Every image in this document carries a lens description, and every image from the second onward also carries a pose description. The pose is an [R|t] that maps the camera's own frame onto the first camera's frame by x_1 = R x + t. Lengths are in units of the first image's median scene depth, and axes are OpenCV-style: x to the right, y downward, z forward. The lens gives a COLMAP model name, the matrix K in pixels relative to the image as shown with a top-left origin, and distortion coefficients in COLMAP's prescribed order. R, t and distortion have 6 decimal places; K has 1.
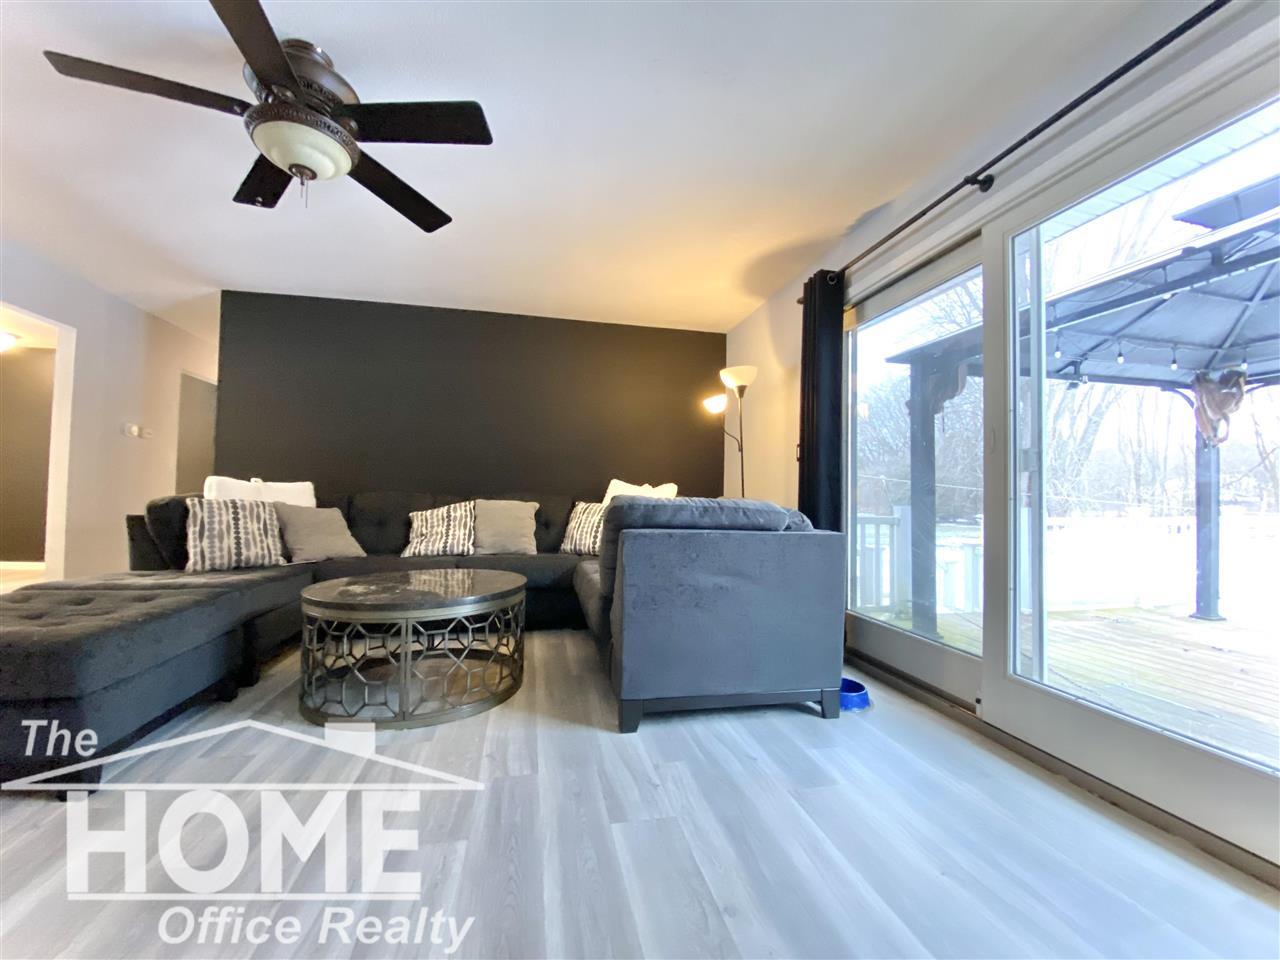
lens RADIAL K [[514.6, 0, 642.4], [0, 514.6, 481.2], [0, 0, 1]] dist [0.028599, -0.025607]
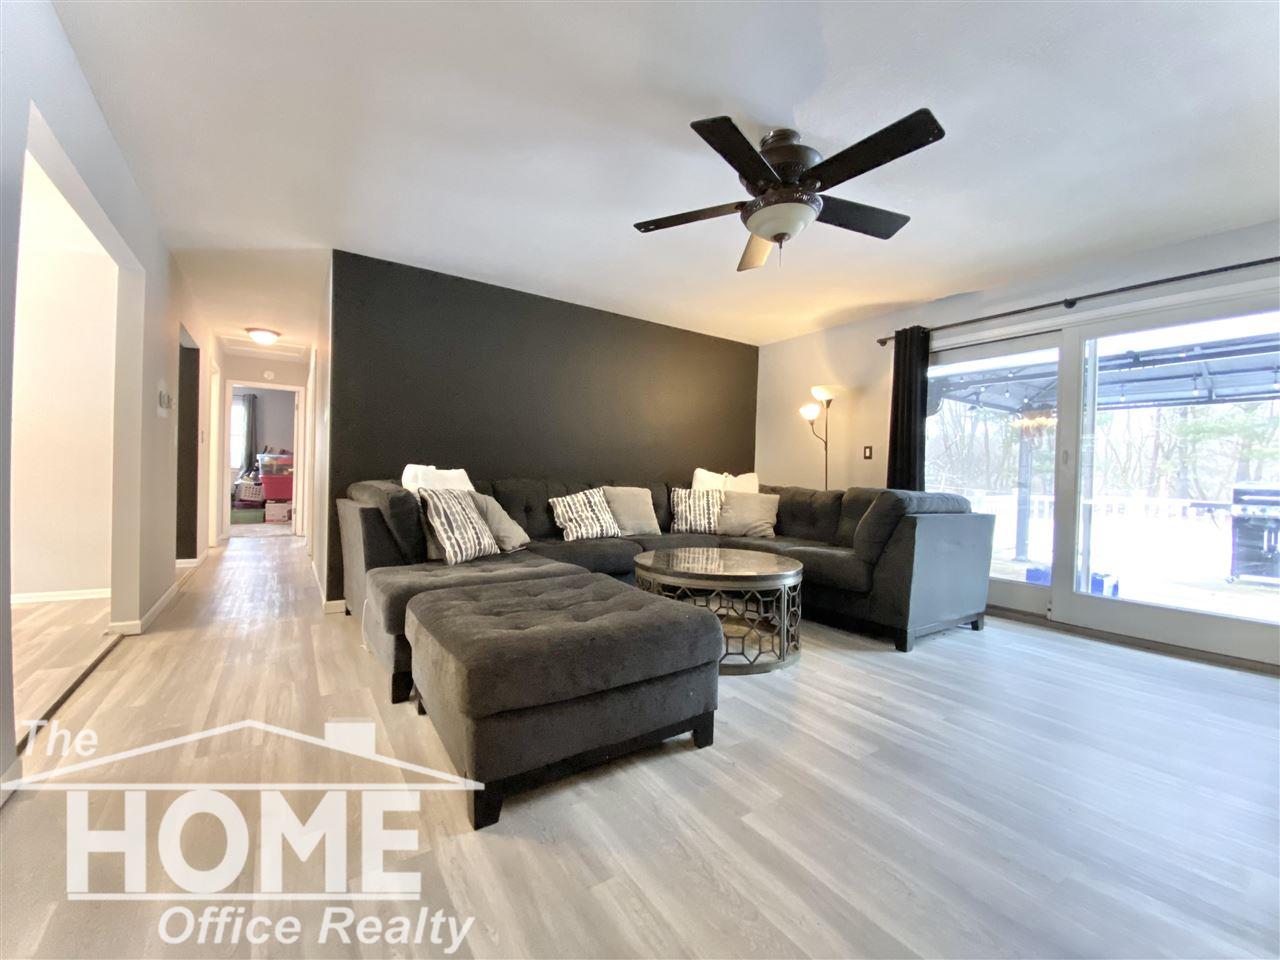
lens RADIAL K [[514.6, 0, 642.4], [0, 514.6, 481.2], [0, 0, 1]] dist [0.028599, -0.025607]
pose [[0.928439, 0.002765, 0.371473, -0.686639], [-0.020772, 0.998794, 0.044483, -0.026217], [-0.370902, -0.049016, 0.927377, -0.036627]]
